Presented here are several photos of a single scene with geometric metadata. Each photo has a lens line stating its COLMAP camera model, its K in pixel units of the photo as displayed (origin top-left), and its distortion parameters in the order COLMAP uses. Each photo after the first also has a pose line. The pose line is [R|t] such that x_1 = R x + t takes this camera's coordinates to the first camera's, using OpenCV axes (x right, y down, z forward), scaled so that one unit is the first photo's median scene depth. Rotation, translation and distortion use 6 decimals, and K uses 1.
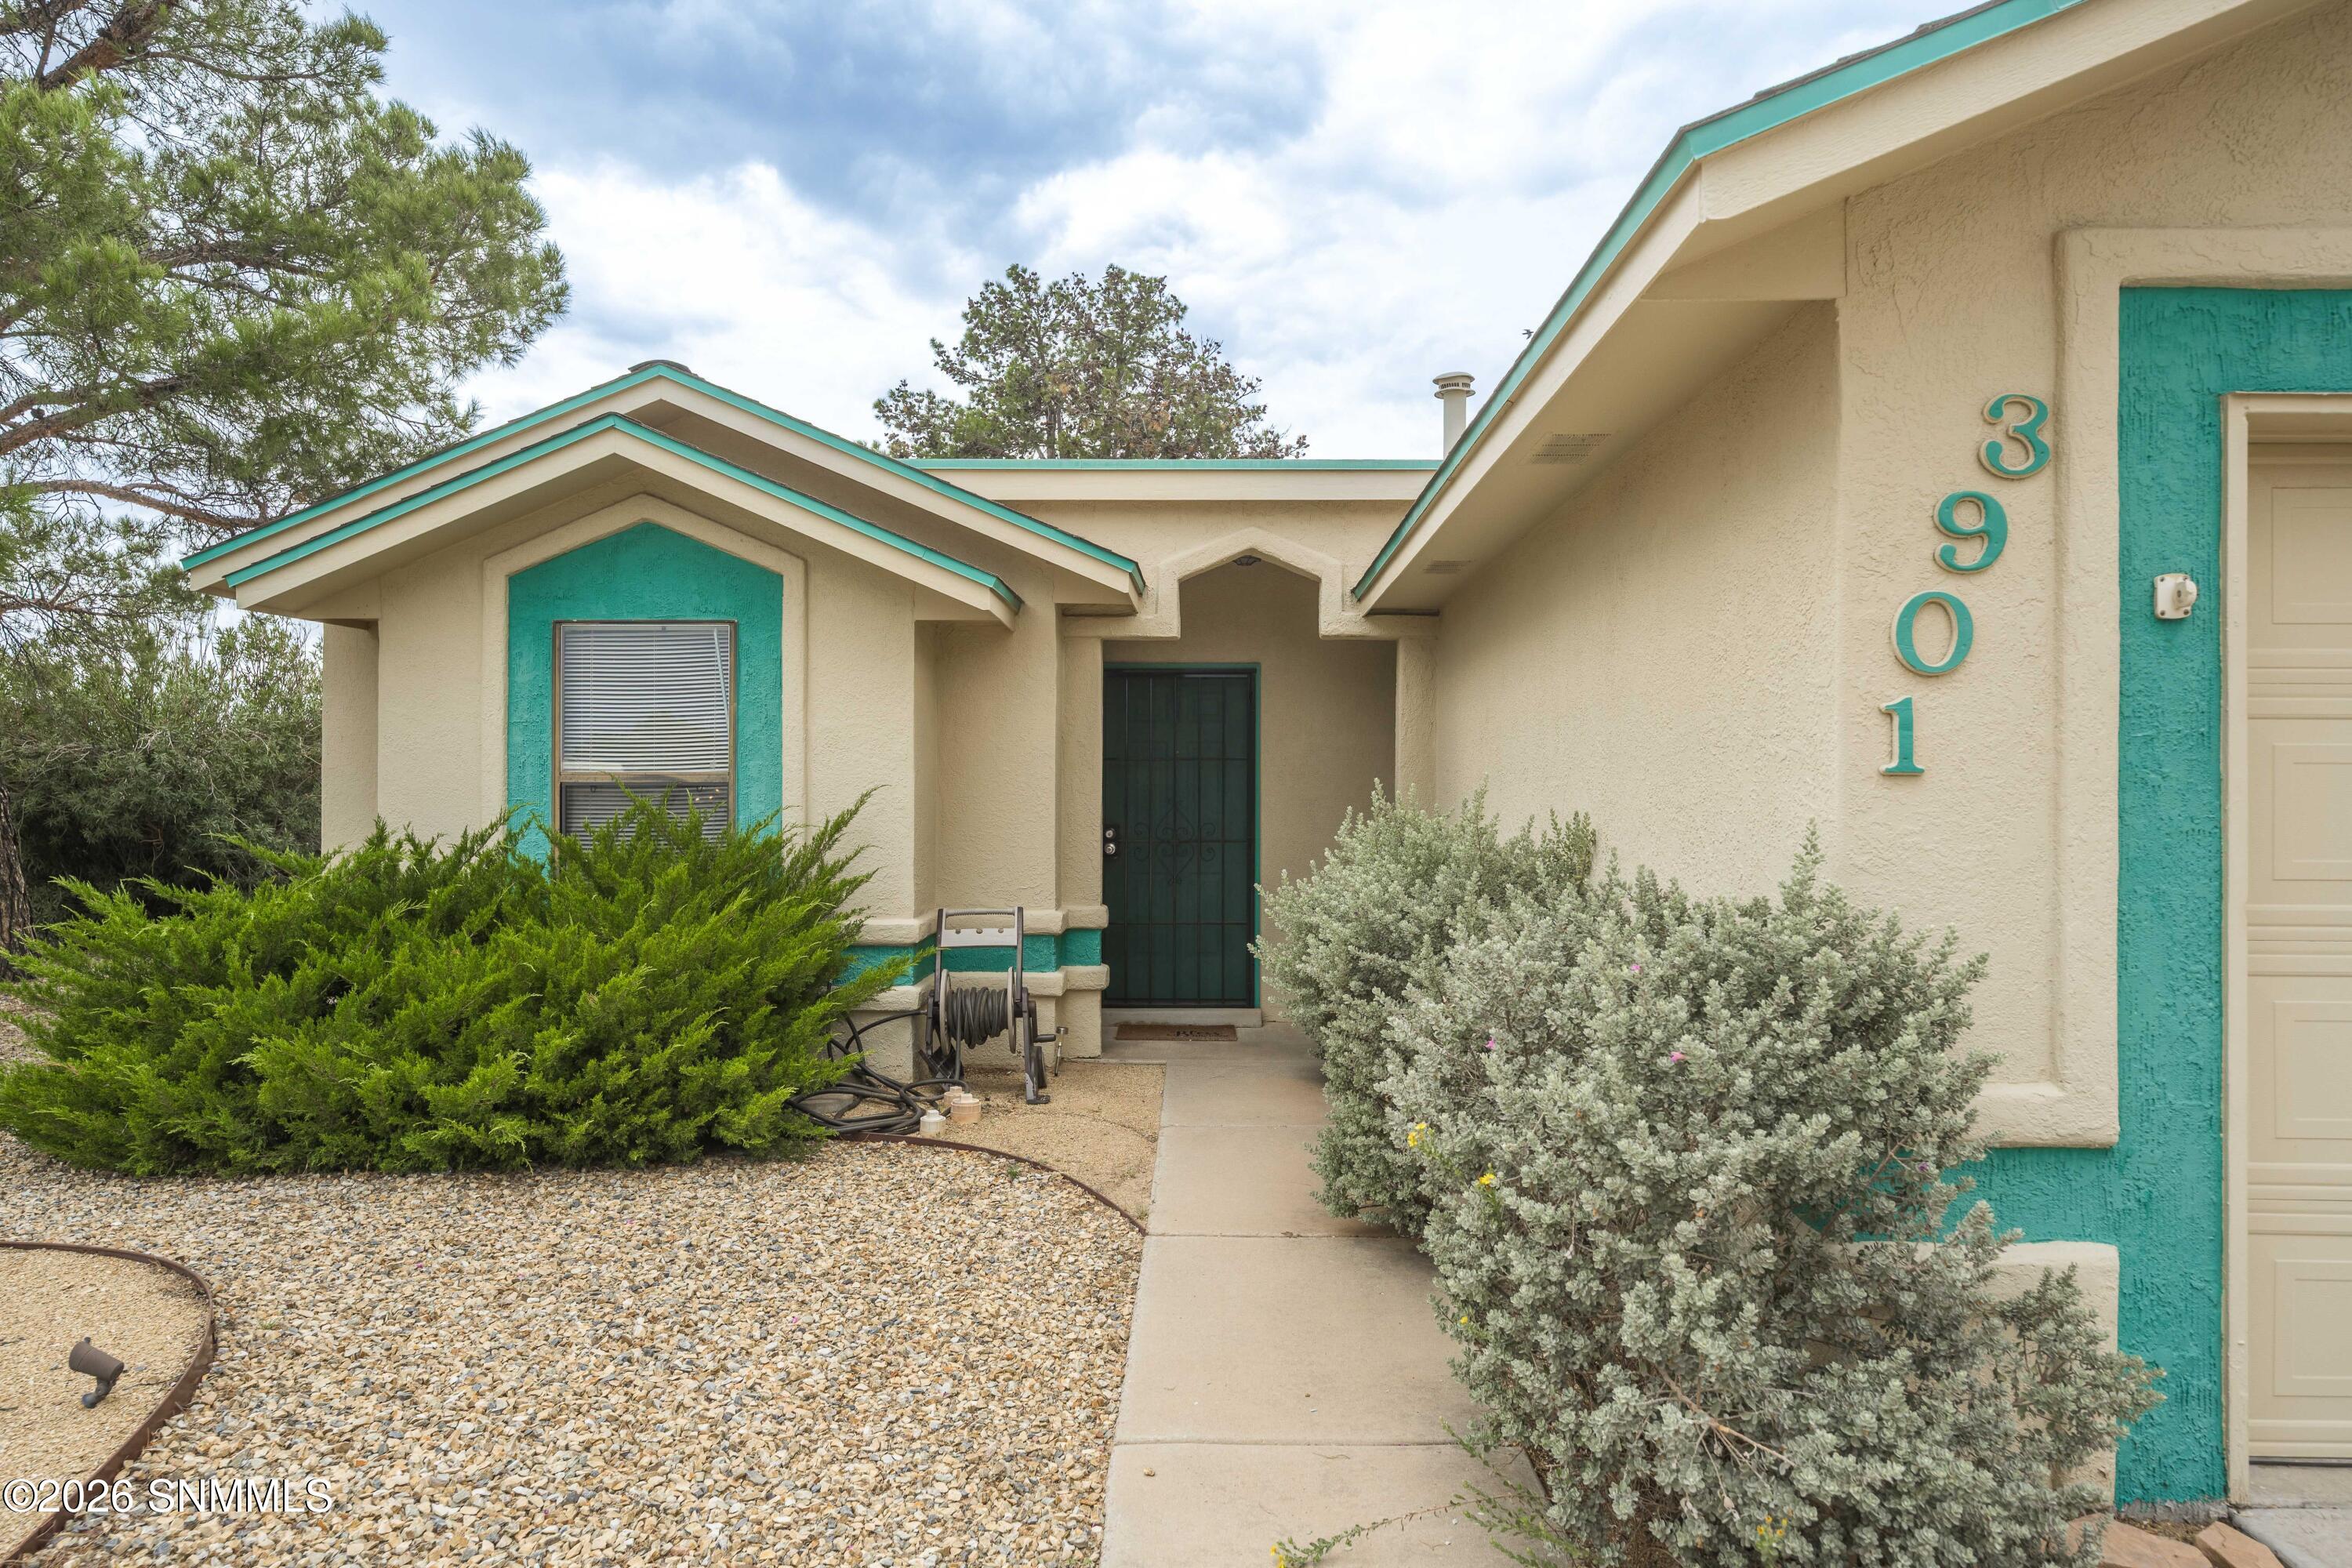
lens RADIAL K [[1461.1, 0, 1186.5], [0, 1461.1, 797.8], [0, 0, 1]] dist [0.010499, -0.000478]
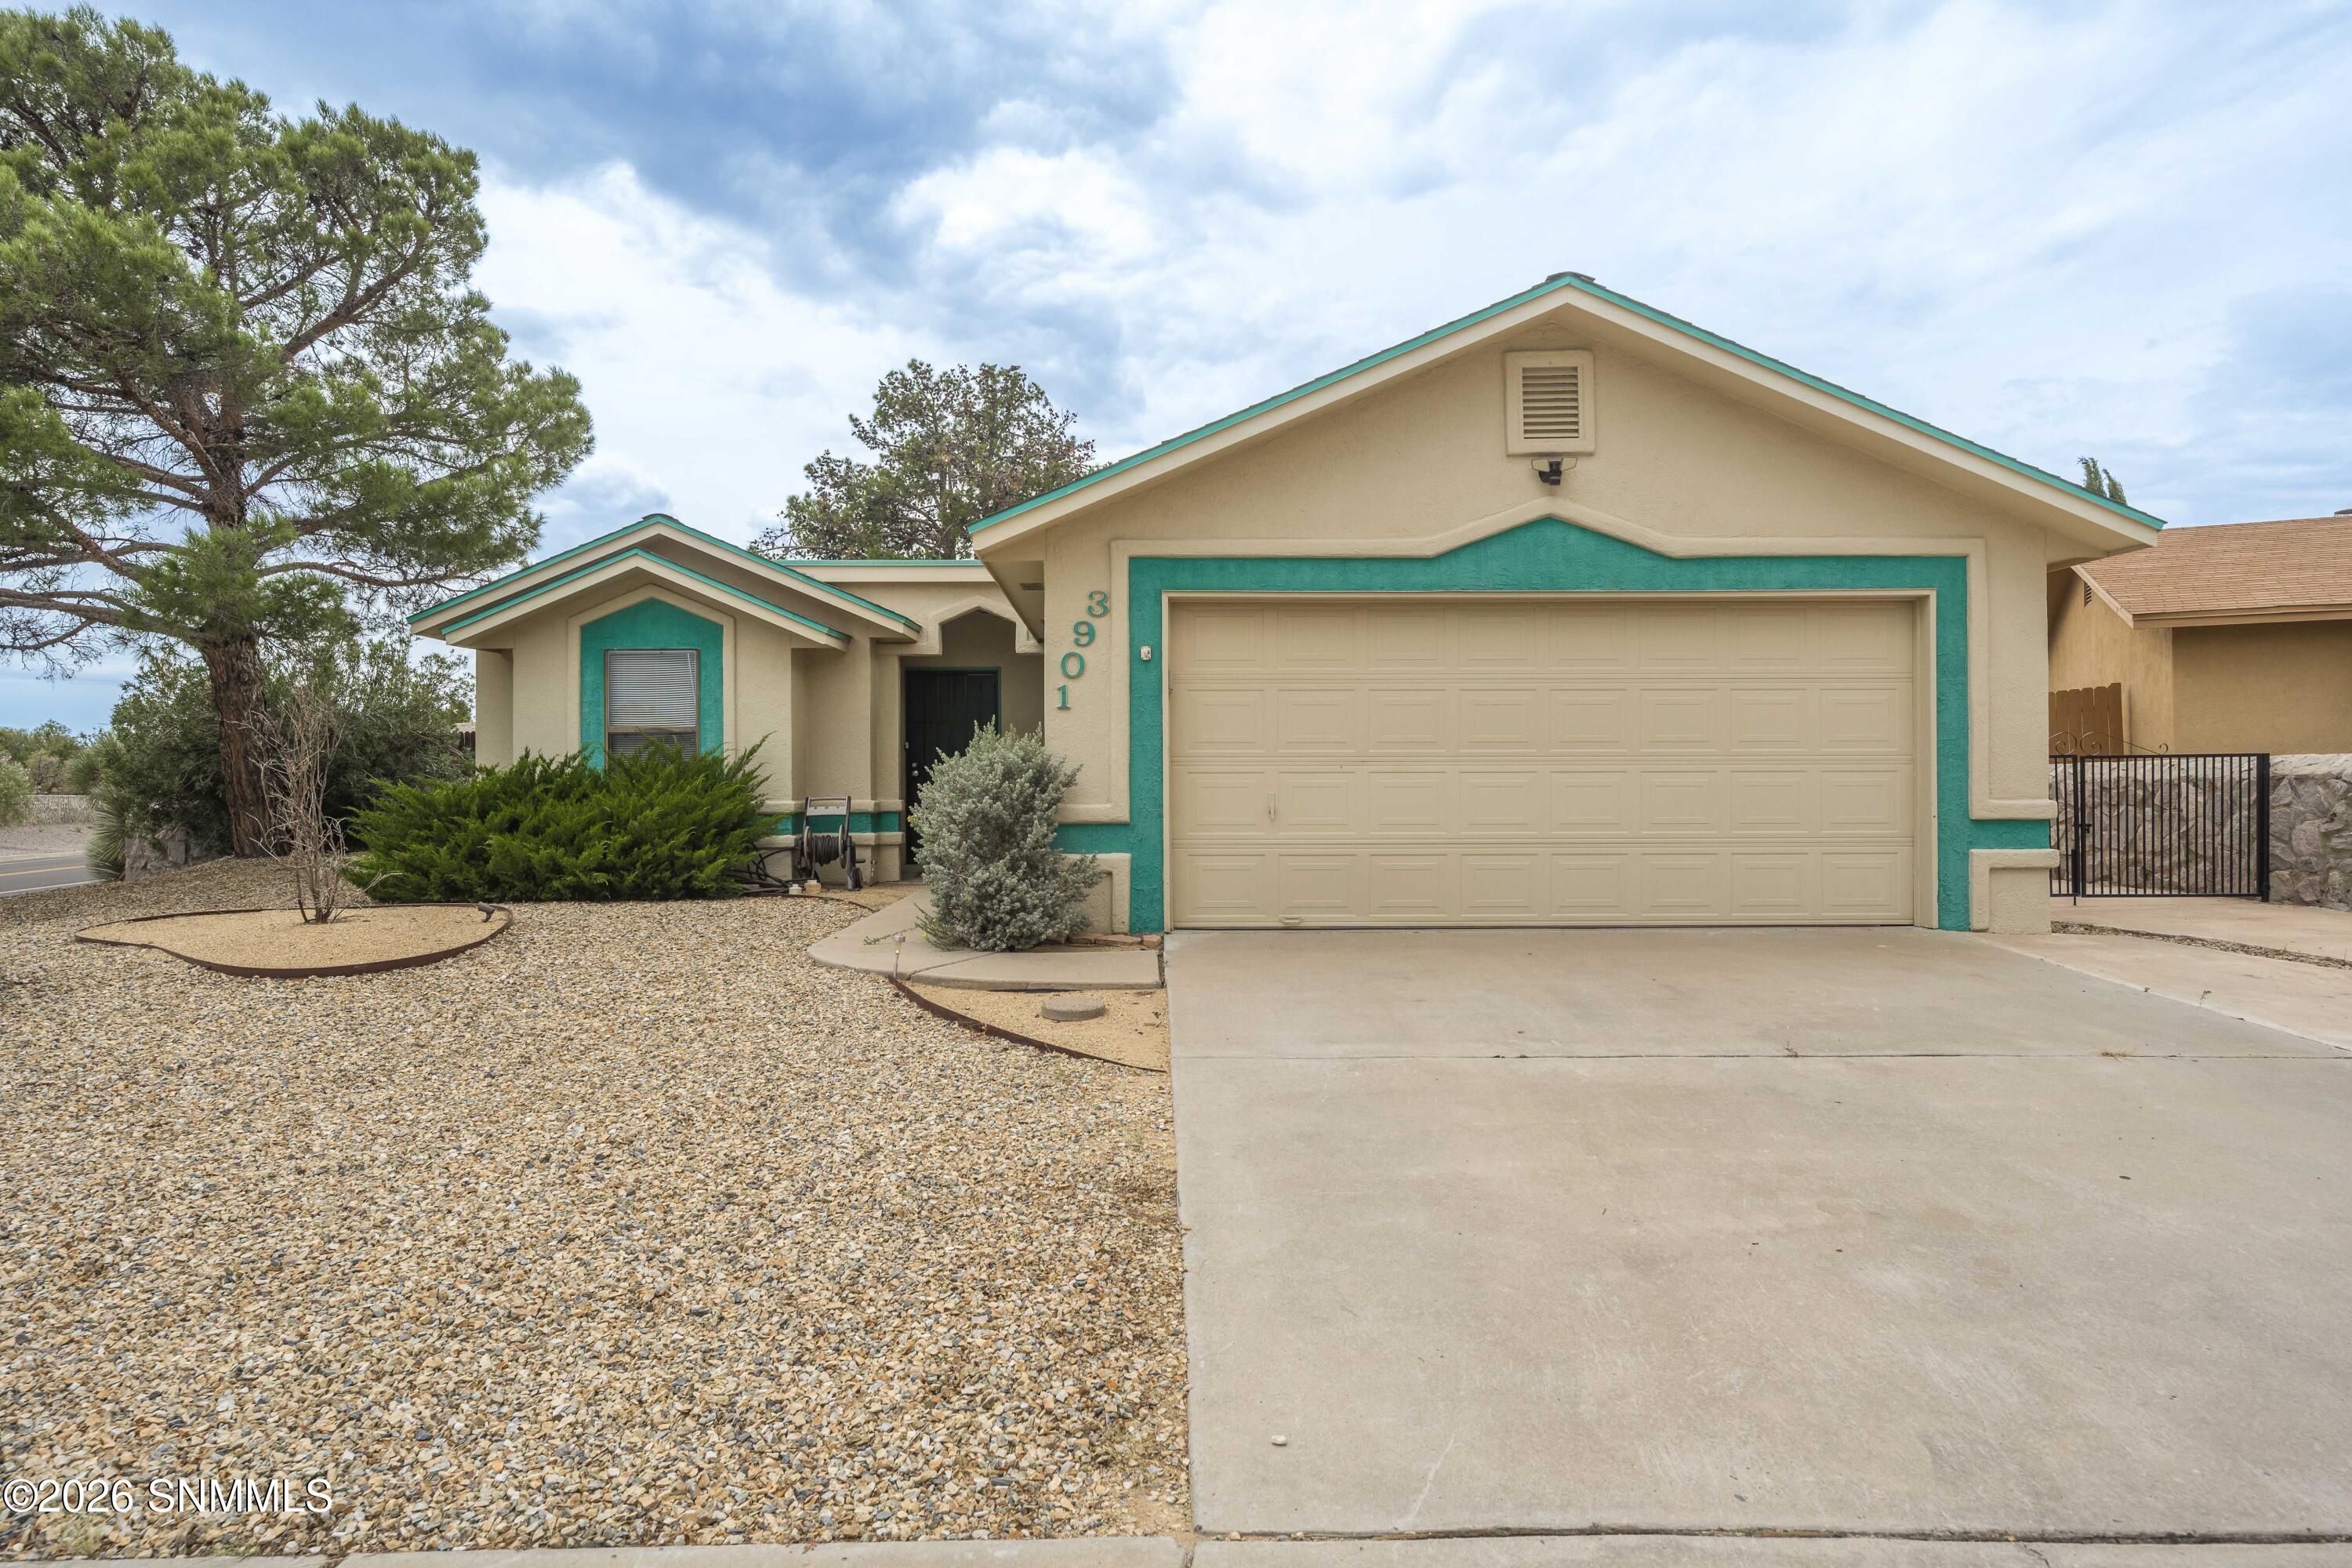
lens RADIAL K [[1369.9, 0, 1166.1], [0, 1369.9, 781.8], [0, 0, 1]] dist [0.005502, -0.001741]
pose [[0.999607, -0.007700, 0.026965, 0.266159], [0.007713, 0.999970, -0.000396, 0.062320], [-0.026961, 0.000603, 0.999636, -0.850187]]
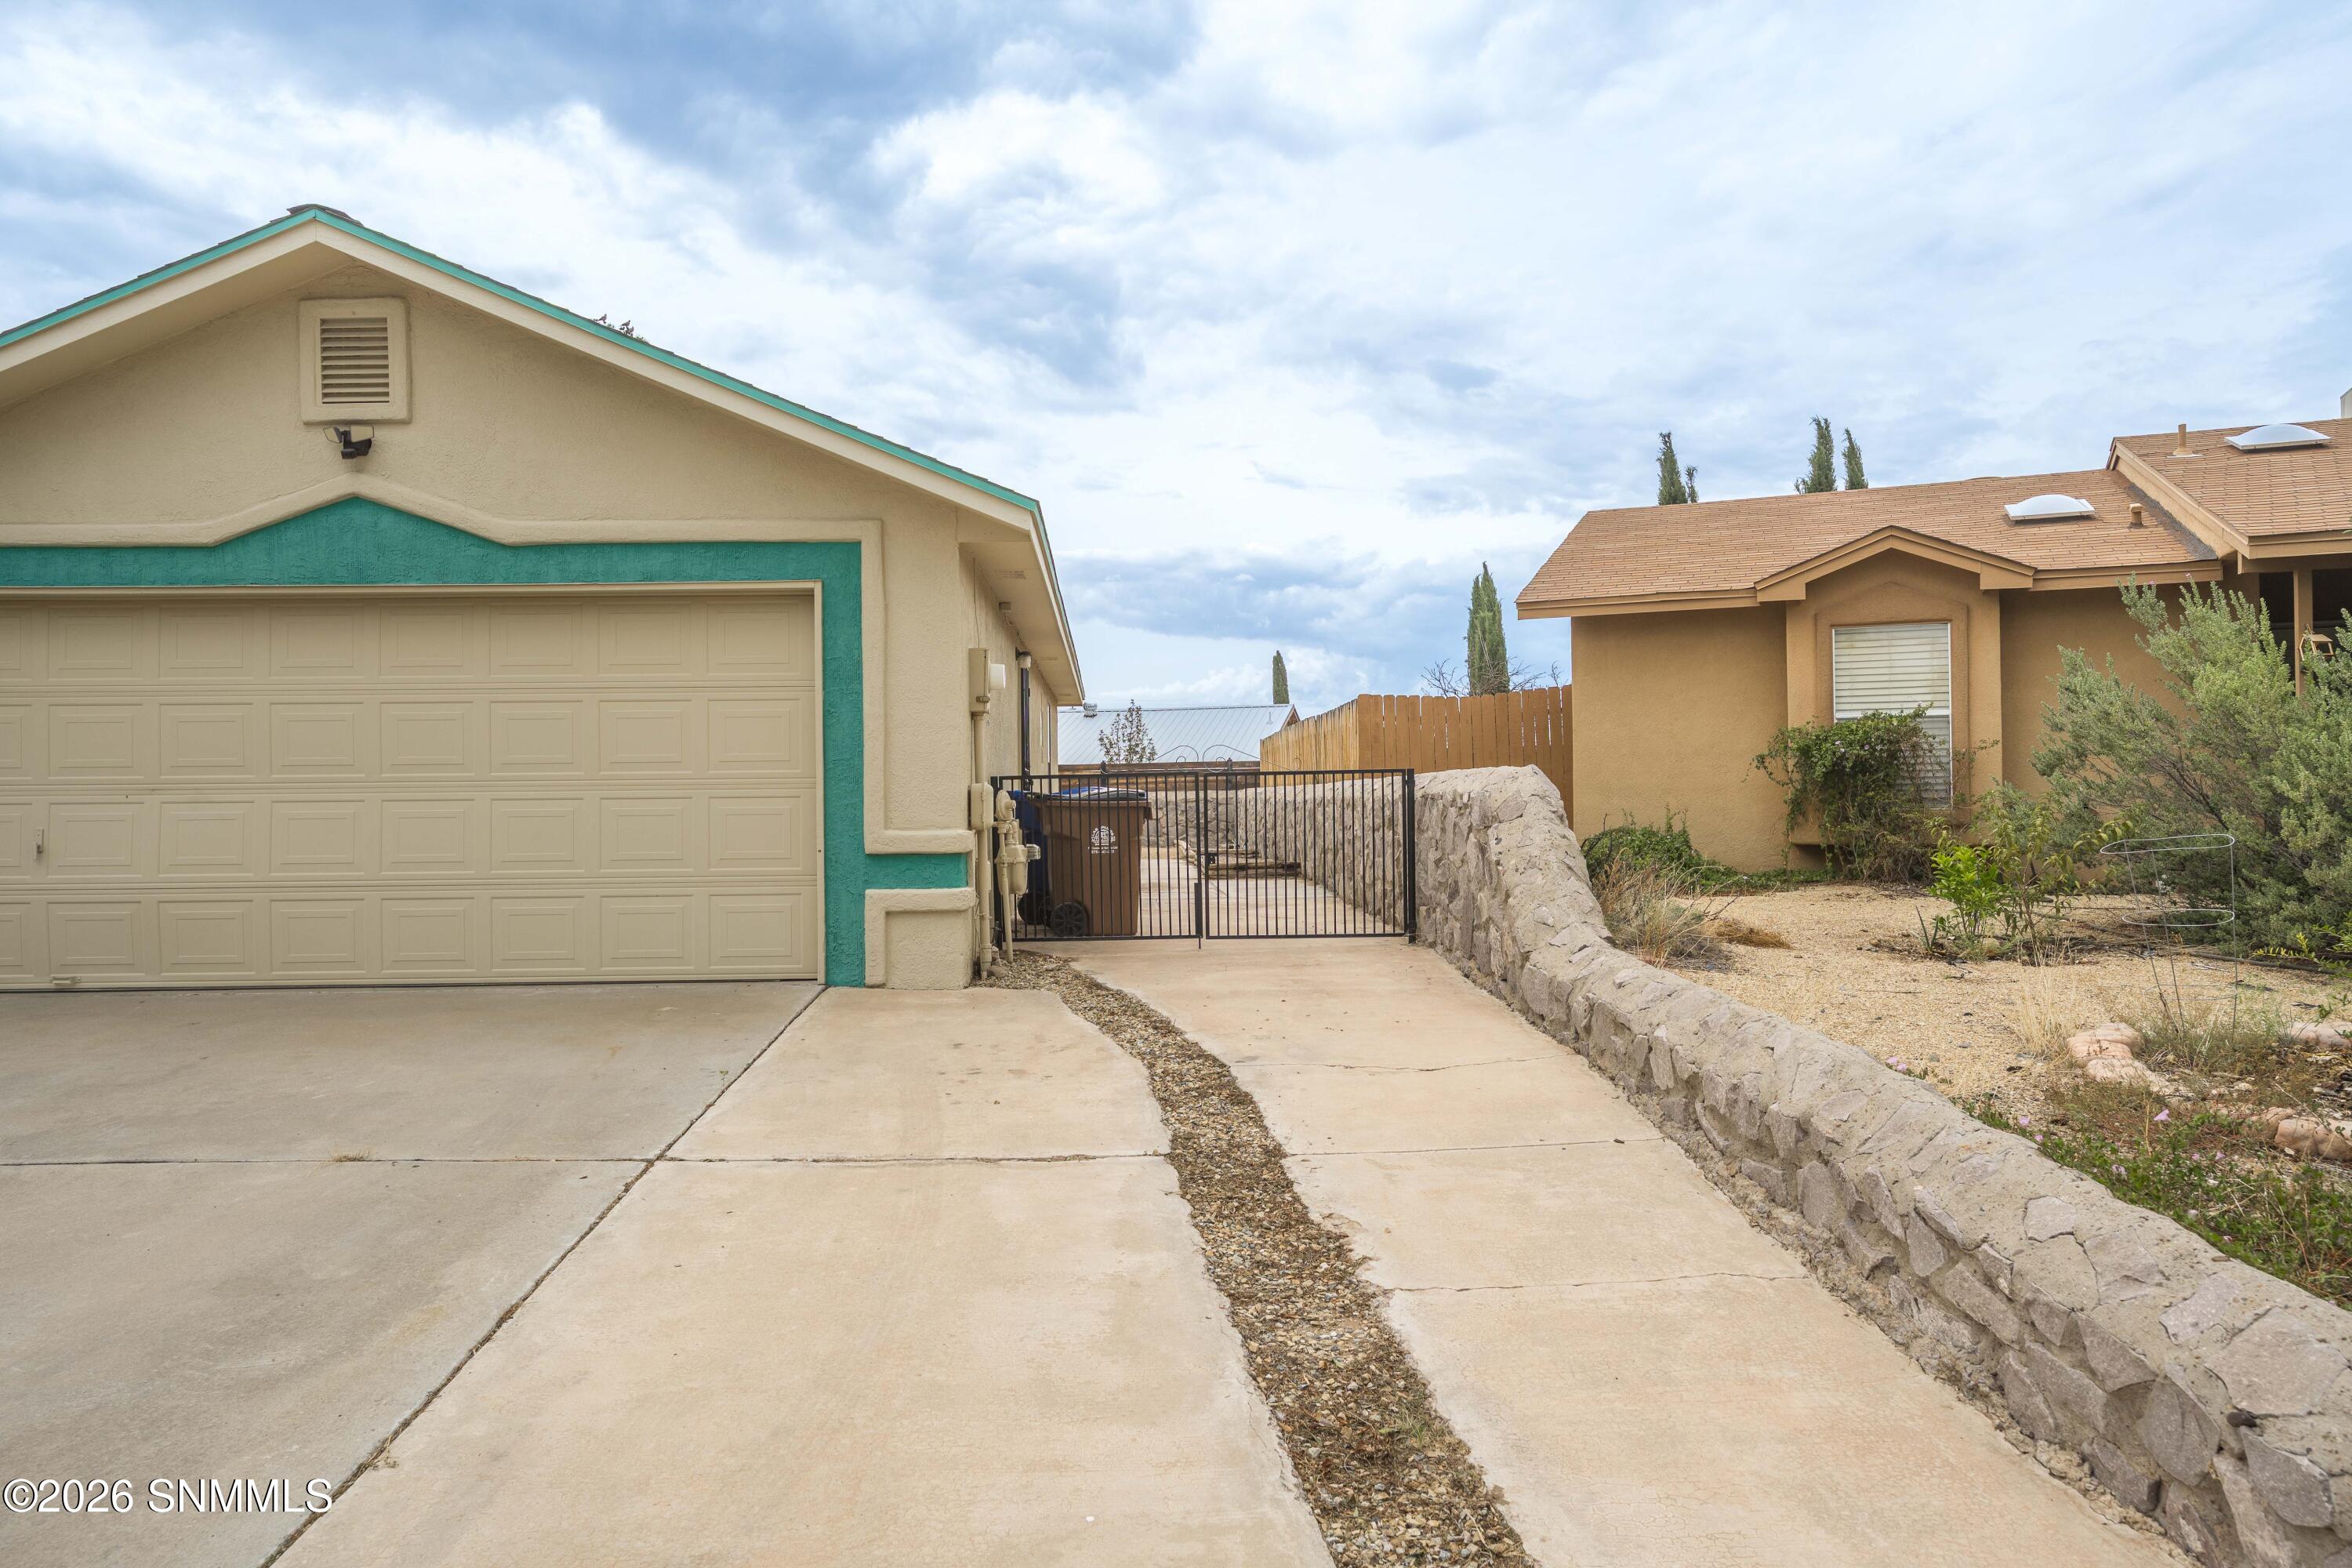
lens RADIAL K [[1508.1, 0, 1199.5], [0, 1508.1, 772.5], [0, 0, 1]] dist [-0.000861, 0.004176]
pose [[0.999095, -0.013612, 0.040292, 1.268193], [0.013918, 0.999876, -0.007304, 0.050820], [-0.040187, 0.007858, 0.999161, -0.784389]]
